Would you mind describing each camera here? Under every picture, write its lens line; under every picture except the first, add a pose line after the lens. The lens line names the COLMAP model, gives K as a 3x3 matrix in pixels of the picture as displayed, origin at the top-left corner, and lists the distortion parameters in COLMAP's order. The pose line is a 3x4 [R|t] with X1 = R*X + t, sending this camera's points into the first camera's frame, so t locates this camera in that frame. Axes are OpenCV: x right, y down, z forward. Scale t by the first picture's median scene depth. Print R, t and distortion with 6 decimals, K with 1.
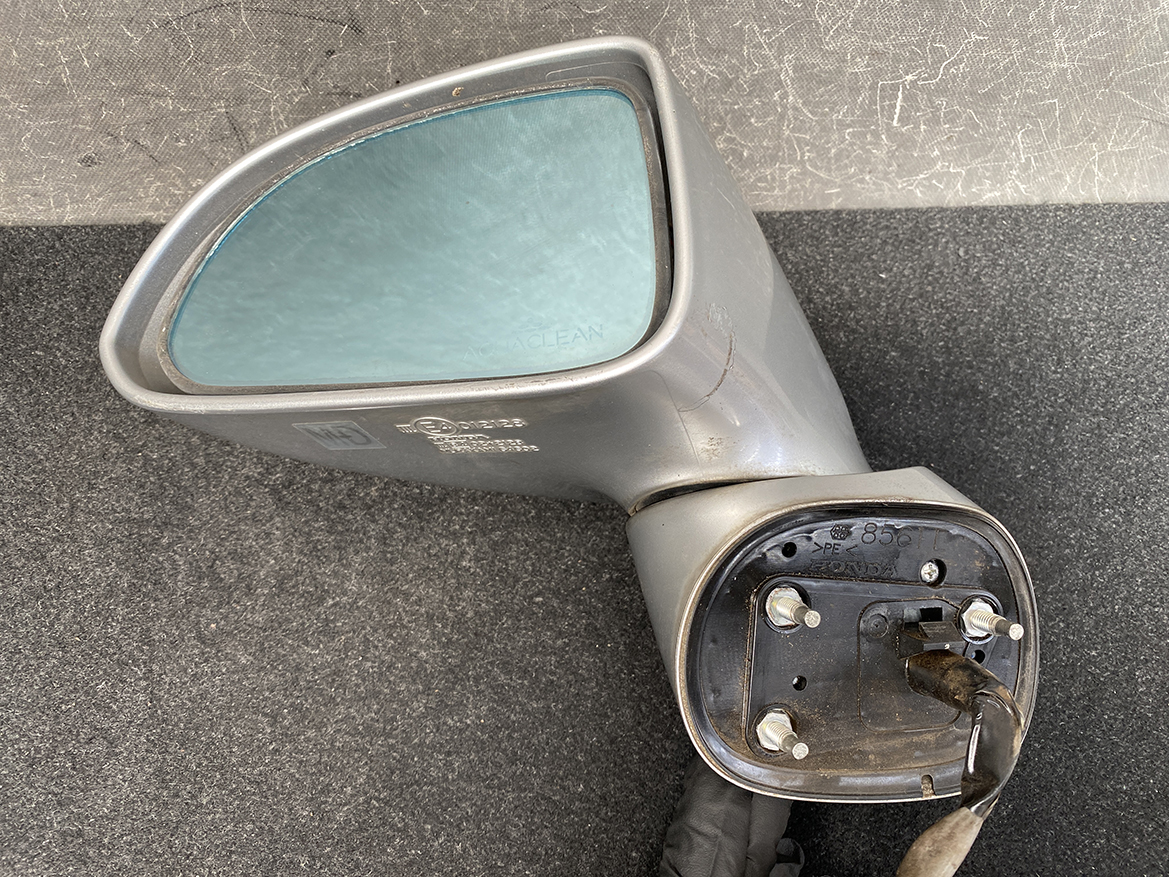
lens RADIAL K [[905.5, 0, 579.8], [0, 905.5, 444.3], [0, 0, 1]] dist [-0.030182, 0.021074]
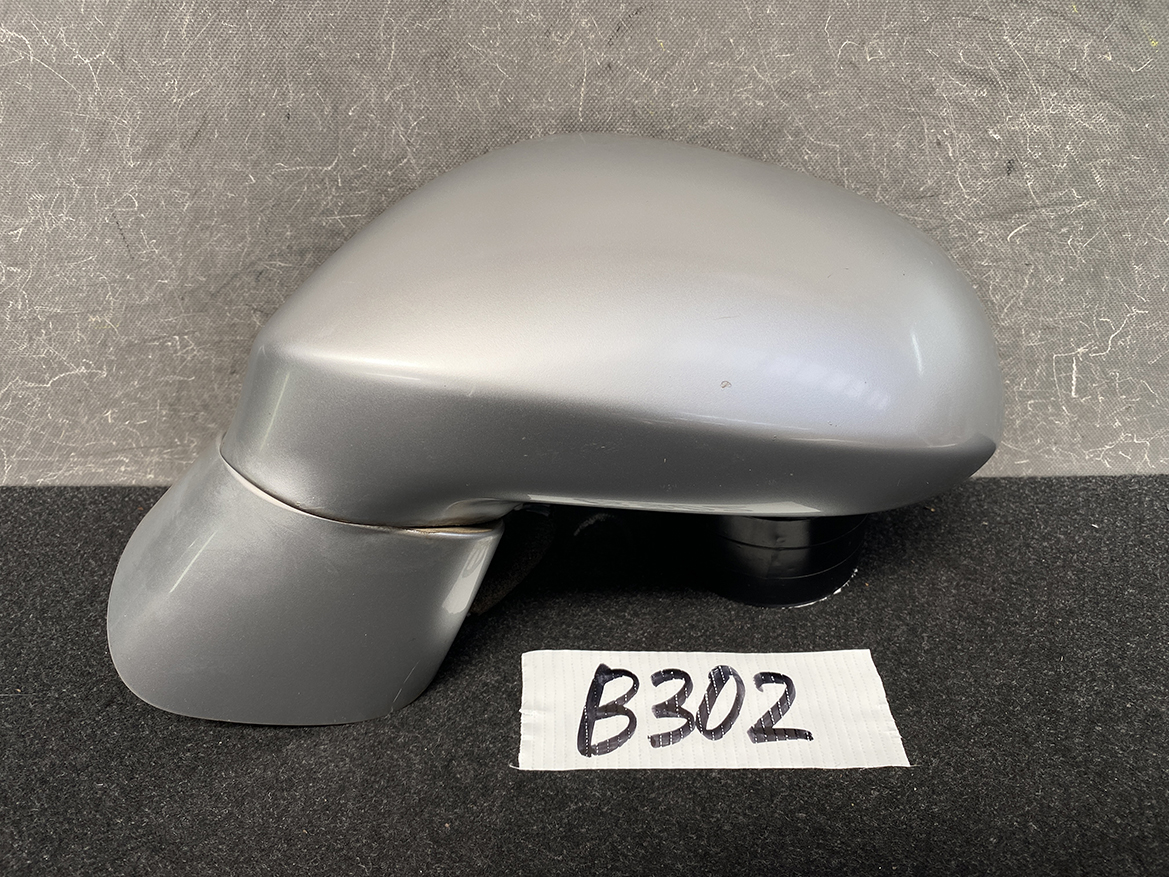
lens RADIAL K [[905.5, 0, 562.3], [0, 905.5, 428.2], [0, 0, 1]] dist [-0.030182, 0.021074]
pose [[0.993721, -0.020736, -0.109952, -0.166595], [-0.037902, 0.862198, -0.505151, 0.285835], [0.105275, 0.506146, 0.855998, 0.020517]]
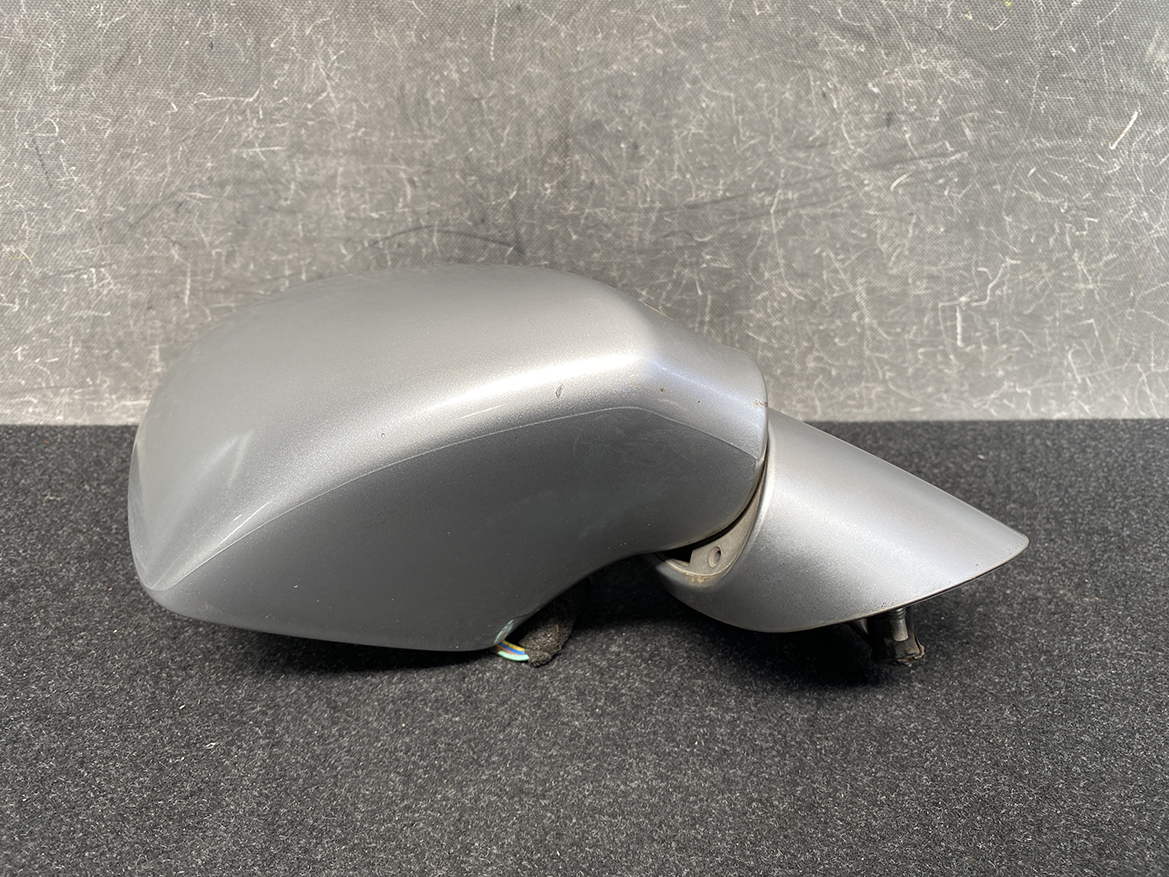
lens RADIAL K [[905.5, 0, 570.7], [0, 905.5, 444.0], [0, 0, 1]] dist [-0.030182, 0.021074]
pose [[0.998971, -0.025665, -0.037403, -0.127267], [-0.000698, 0.815754, -0.578399, 0.479205], [0.045356, 0.577829, 0.814896, 0.109897]]
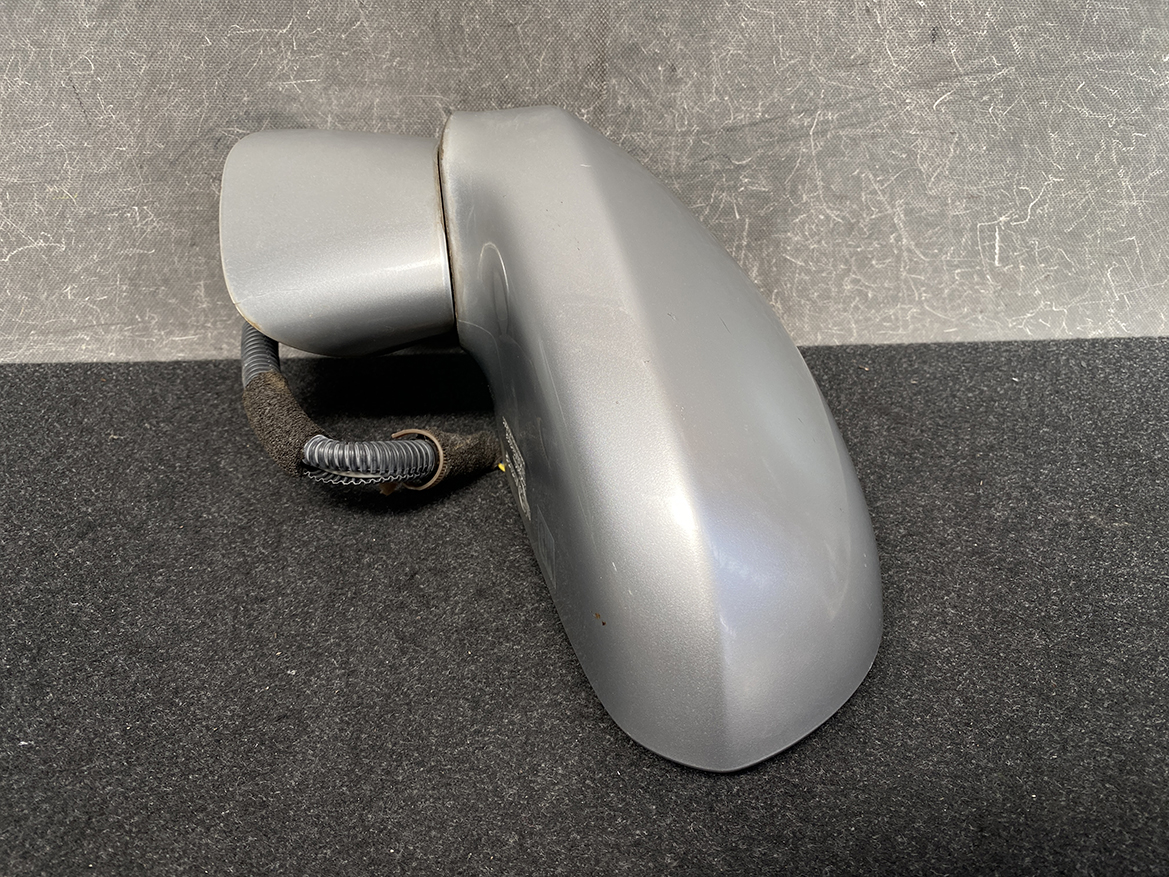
lens RADIAL K [[905.5, 0, 566.4], [0, 905.5, 441.5], [0, 0, 1]] dist [-0.030182, 0.021074]
pose [[0.997465, -0.034049, -0.062487, -0.158038], [-0.000135, 0.877195, -0.480135, 0.454630], [0.071161, 0.478926, 0.874966, 0.056923]]
